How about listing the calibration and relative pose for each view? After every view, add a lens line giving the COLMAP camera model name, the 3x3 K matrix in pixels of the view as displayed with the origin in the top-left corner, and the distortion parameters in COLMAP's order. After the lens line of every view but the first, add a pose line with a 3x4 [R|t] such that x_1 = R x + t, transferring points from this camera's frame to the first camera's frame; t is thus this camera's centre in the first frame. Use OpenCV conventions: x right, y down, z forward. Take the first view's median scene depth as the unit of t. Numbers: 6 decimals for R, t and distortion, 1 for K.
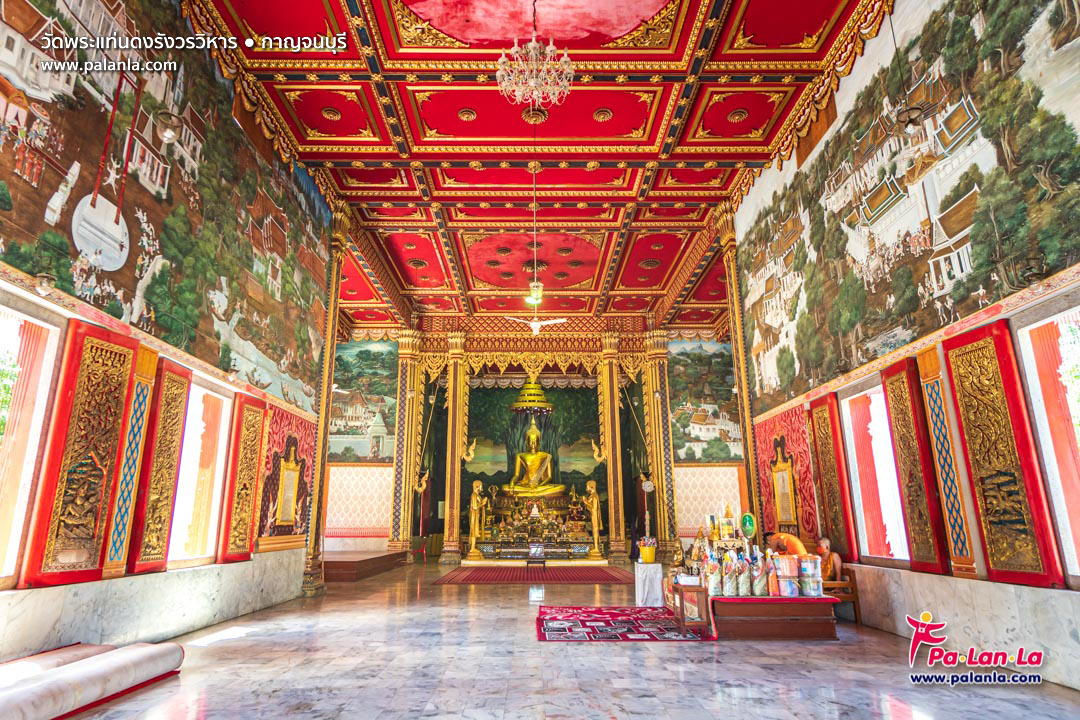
lens RADIAL K [[606.6, 0, 529.9], [0, 606.6, 361.1], [0, 0, 1]] dist [0.002174, 0.000153]
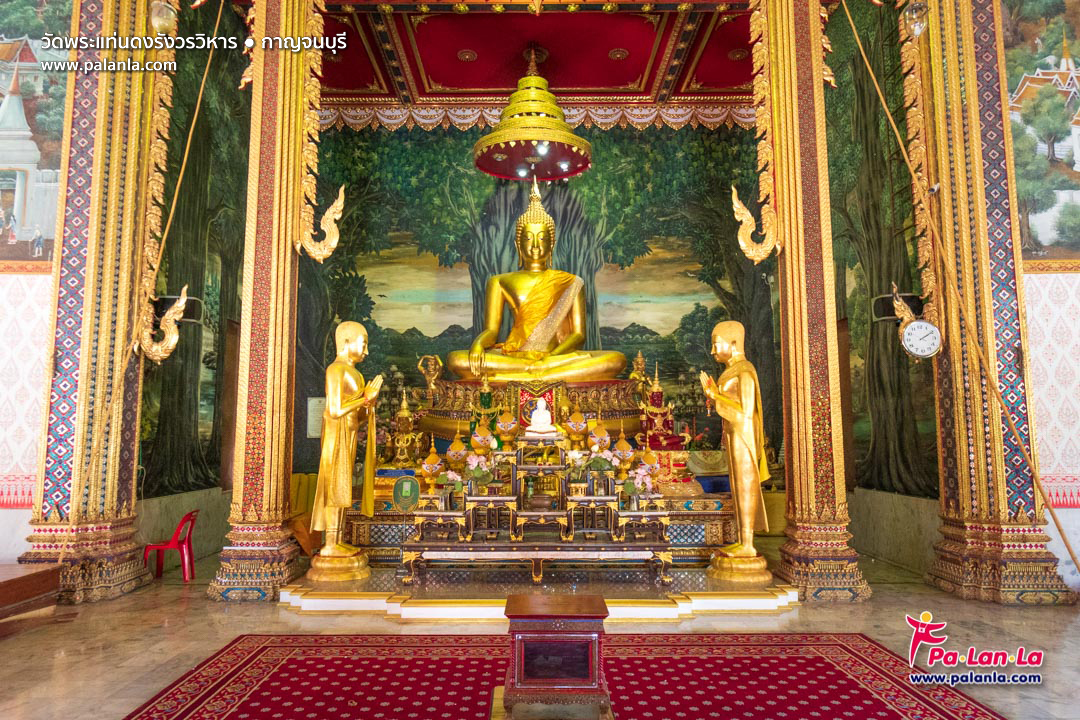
lens RADIAL K [[685.0, 0, 542.5], [0, 685.0, 358.7], [0, 0, 1]] dist [-0.035942, -0.001668]
pose [[0.999861, 0.000614, 0.016642, 0.003549], [-0.003142, 0.988331, 0.152291, 0.163227], [-0.016354, -0.152322, 0.988196, 0.662139]]
